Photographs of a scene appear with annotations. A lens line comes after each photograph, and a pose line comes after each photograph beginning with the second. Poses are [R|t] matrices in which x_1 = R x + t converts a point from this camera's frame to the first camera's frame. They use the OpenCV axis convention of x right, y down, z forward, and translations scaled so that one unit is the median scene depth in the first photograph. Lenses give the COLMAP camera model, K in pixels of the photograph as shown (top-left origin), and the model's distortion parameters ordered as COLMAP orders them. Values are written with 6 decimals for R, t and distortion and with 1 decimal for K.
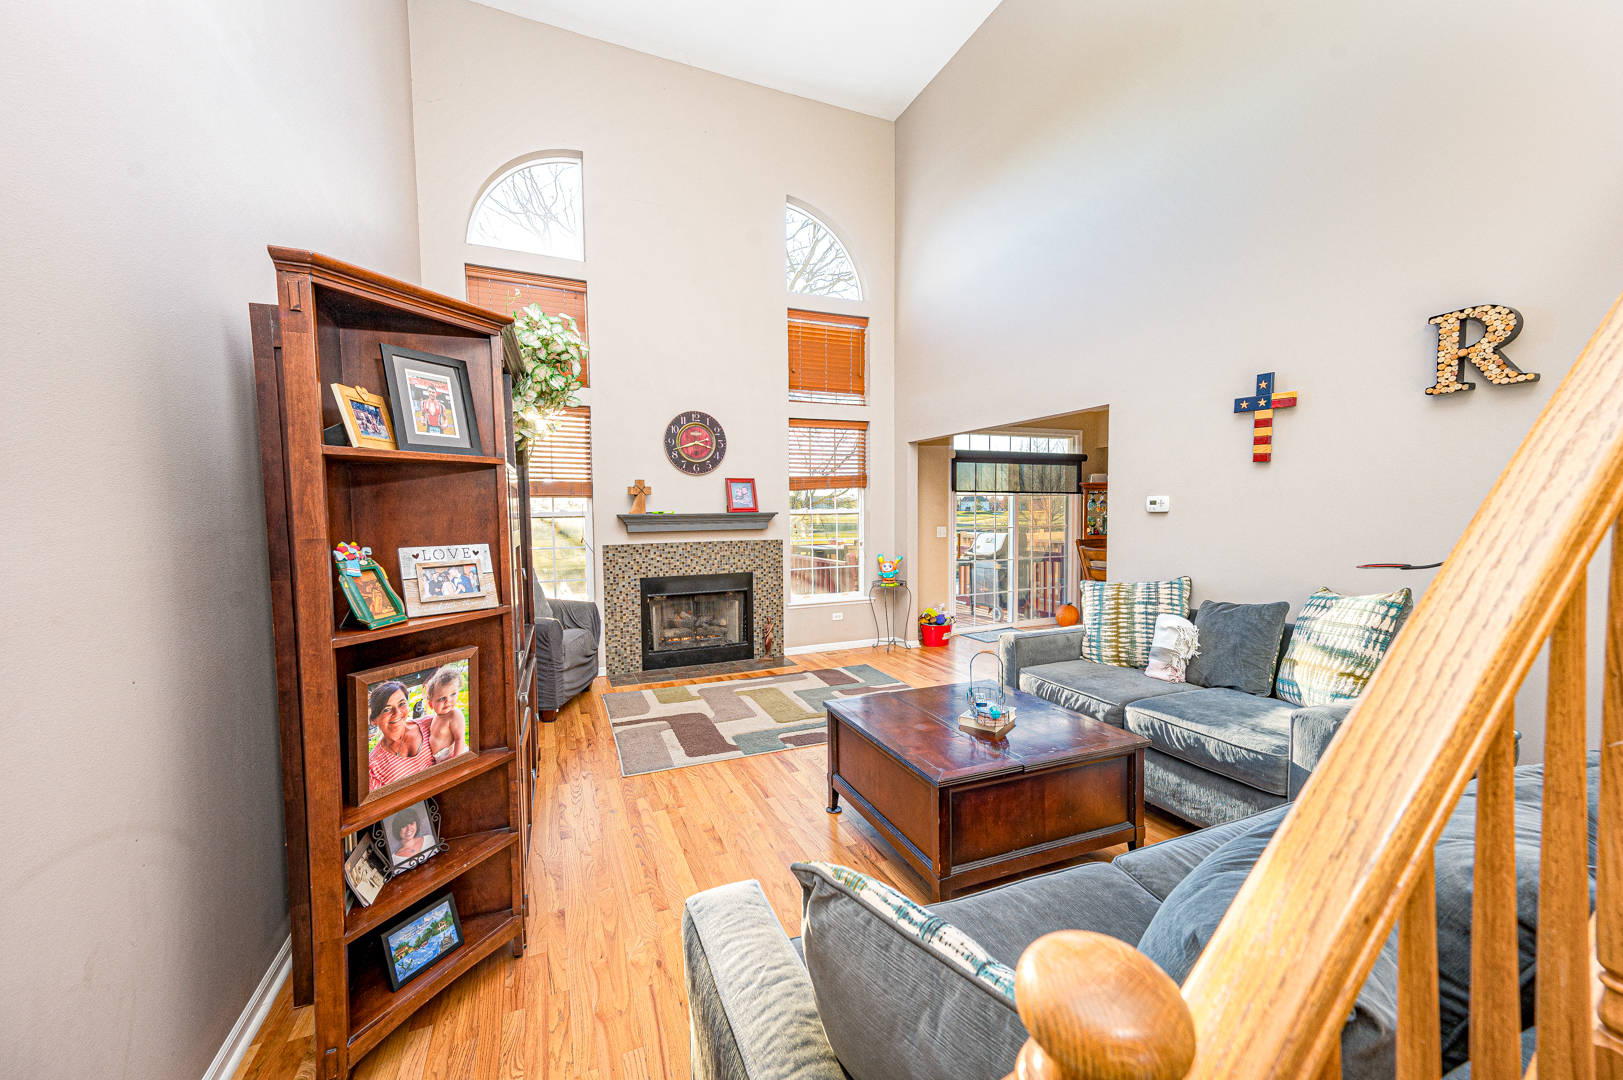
lens RADIAL K [[640.0, 0, 811.5], [0, 640.0, 540.0], [0, 0, 1]] dist [-0.000319, -0.000052]
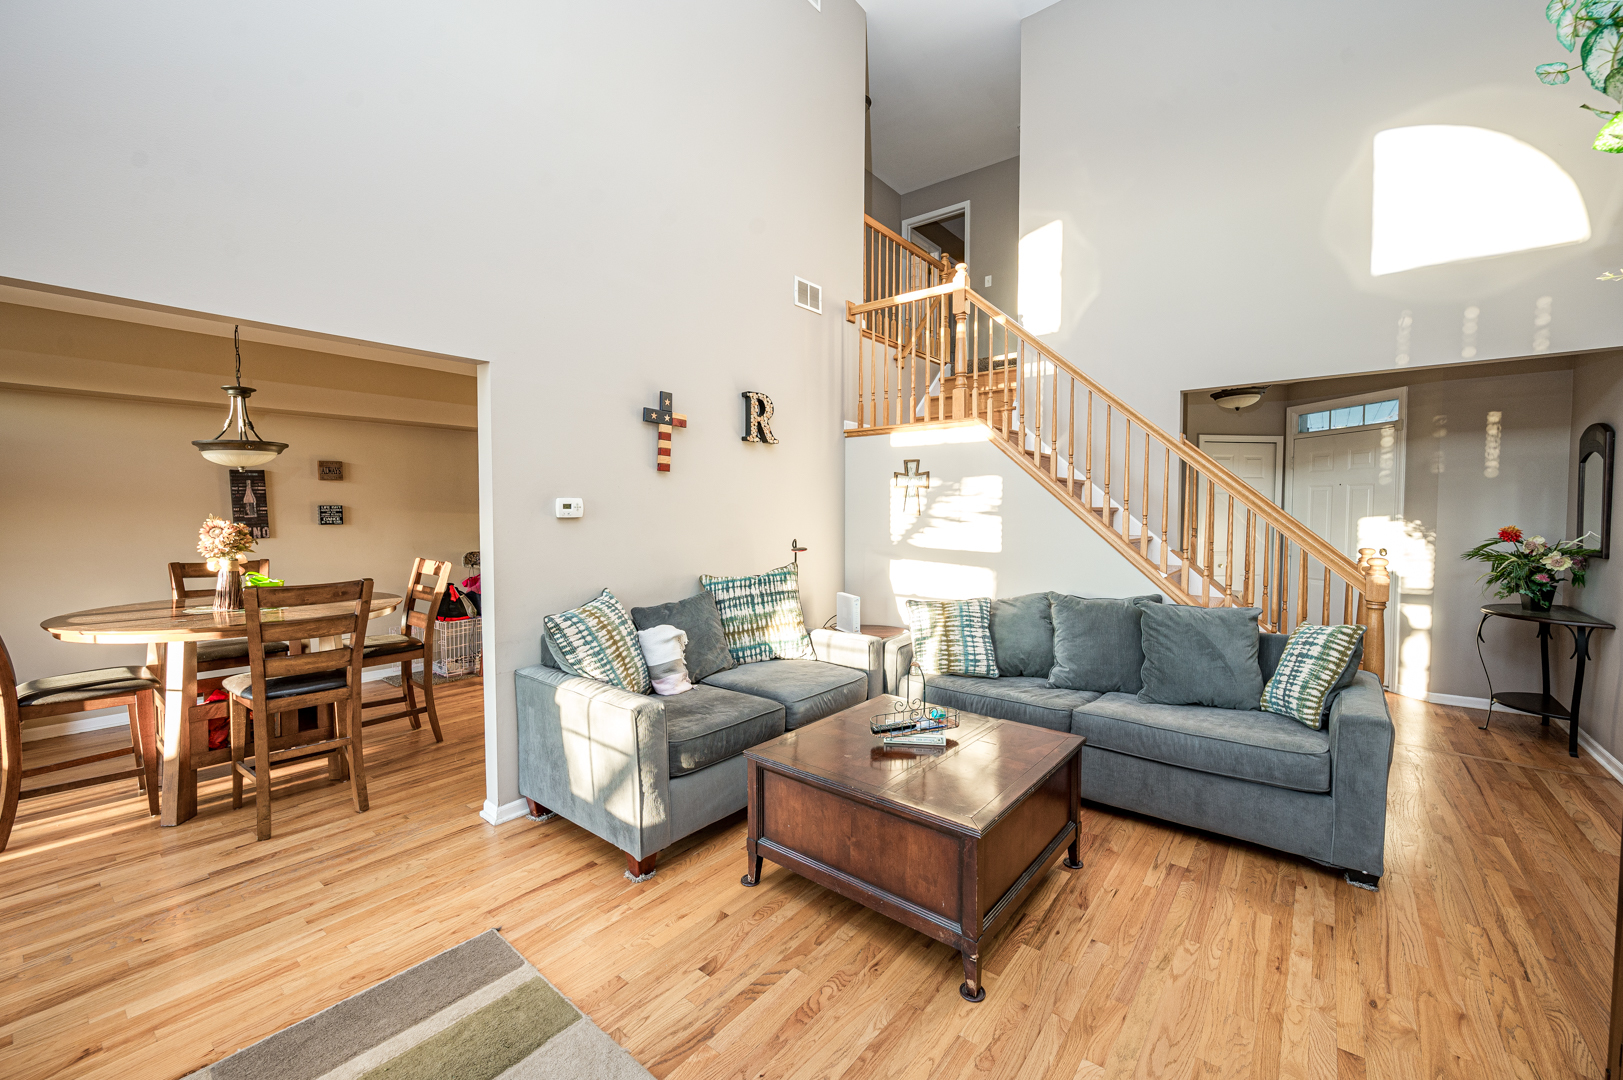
lens RADIAL K [[640.0, 0, 811.5], [0, 640.0, 540.0], [0, 0, 1]] dist [-0.000319, -0.000052]
pose [[-0.466711, -0.032521, 0.883812, -0.227234], [0.044519, 0.997193, 0.060202, -0.034324], [-0.883289, 0.067443, -0.463953, 0.749636]]
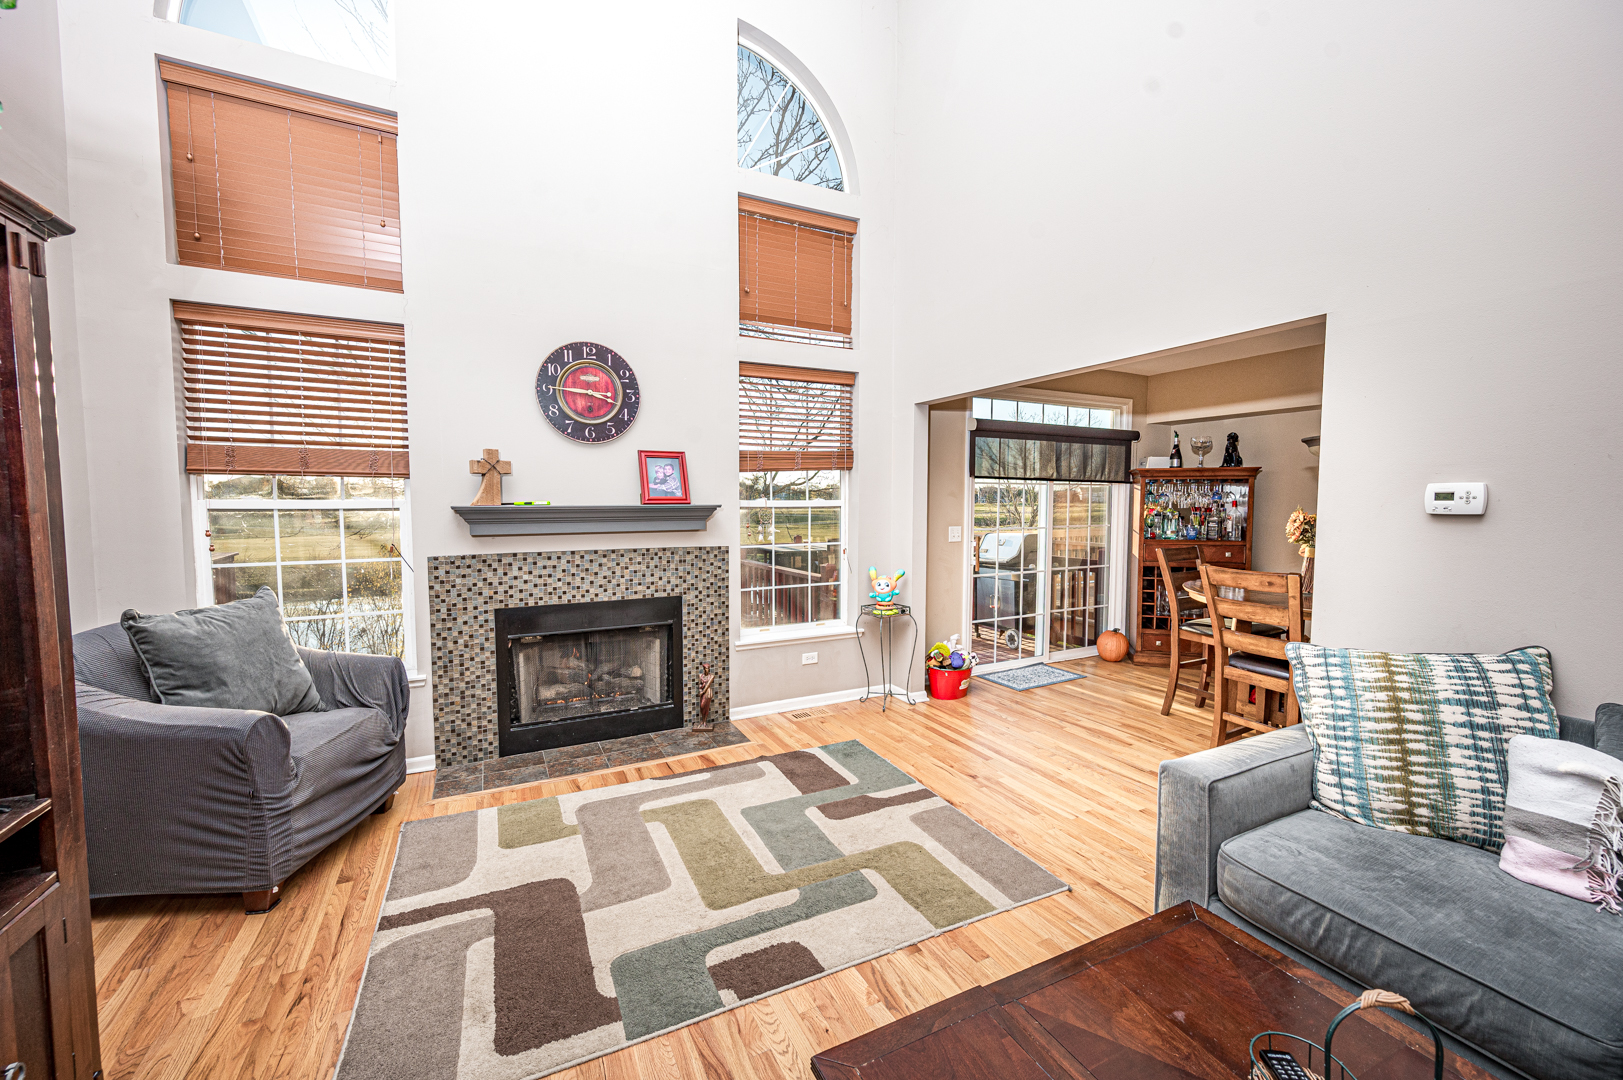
lens RADIAL K [[640.0, 0, 811.5], [0, 640.0, 540.0], [0, 0, 1]] dist [-0.000319, -0.000052]
pose [[0.997811, 0.005821, 0.065867, -0.003418], [-0.006914, 0.999842, 0.016386, -0.018935], [-0.065761, -0.016806, 0.997694, 0.353768]]
